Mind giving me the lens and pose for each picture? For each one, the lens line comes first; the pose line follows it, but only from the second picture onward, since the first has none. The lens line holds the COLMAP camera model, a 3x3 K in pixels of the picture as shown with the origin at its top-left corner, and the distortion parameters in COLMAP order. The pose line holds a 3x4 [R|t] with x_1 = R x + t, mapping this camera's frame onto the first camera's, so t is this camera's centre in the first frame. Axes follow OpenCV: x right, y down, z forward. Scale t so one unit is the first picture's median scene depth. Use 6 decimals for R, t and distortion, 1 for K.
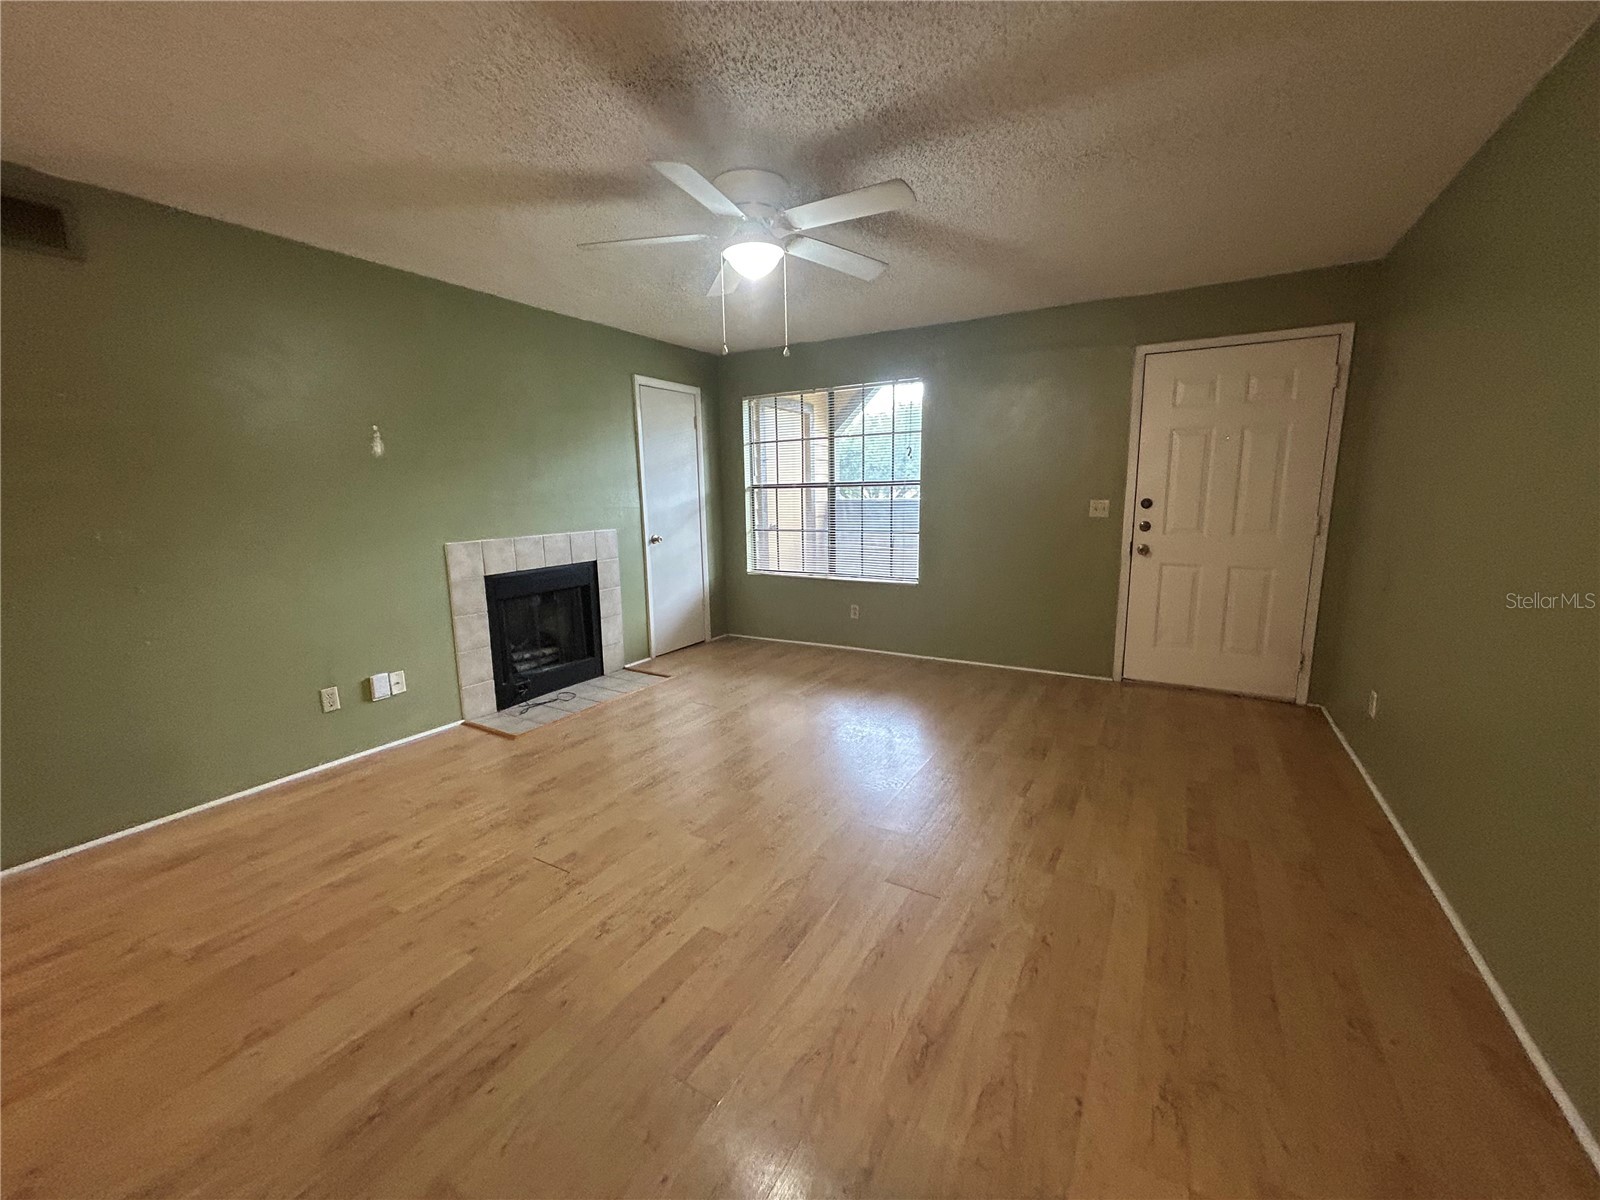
lens RADIAL K [[640.3, 0, 800.0], [0, 640.3, 600.0], [0, 0, 1]] dist [-0.000844, -0.000330]
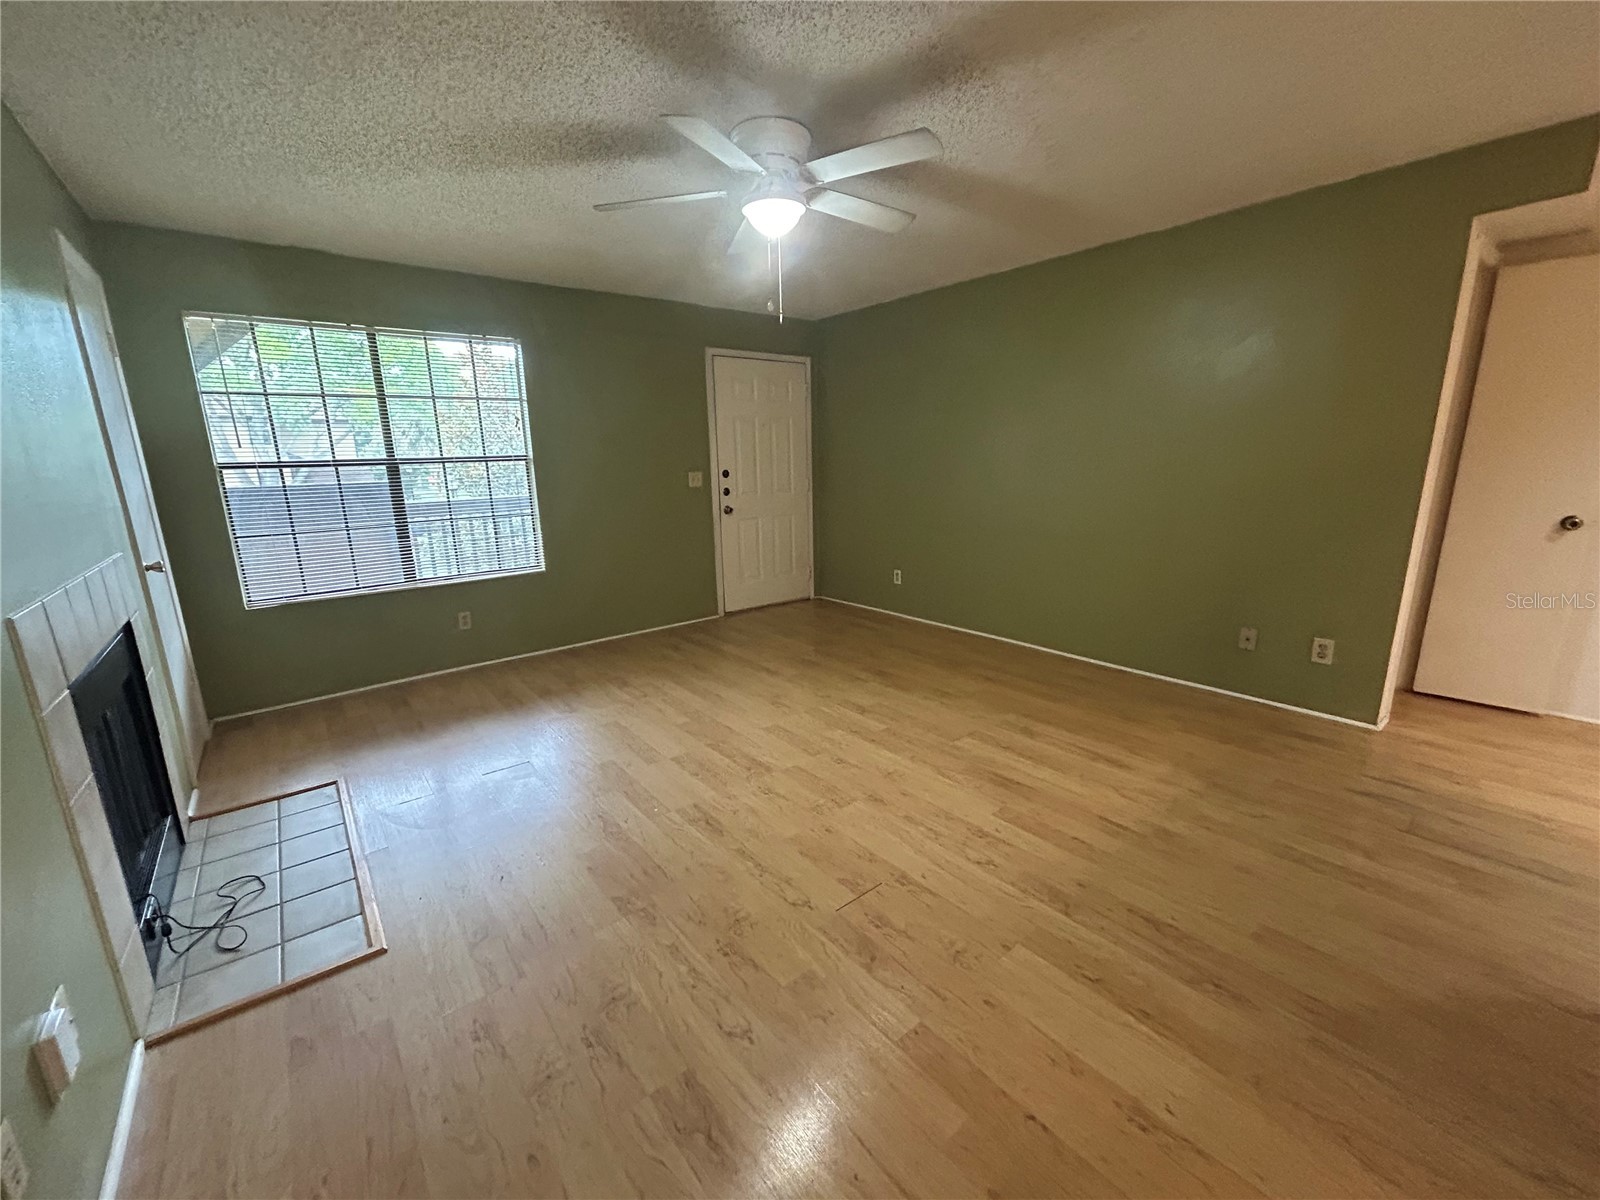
lens RADIAL K [[639.5, 0, 800.0], [0, 639.5, 600.0], [0, 0, 1]] dist [0.000984, 0.000264]
pose [[0.353298, -0.198925, 0.914117, -0.698695], [0.177027, 0.973693, 0.143470, -0.067578], [-0.918609, 0.111136, 0.379219, 0.440855]]
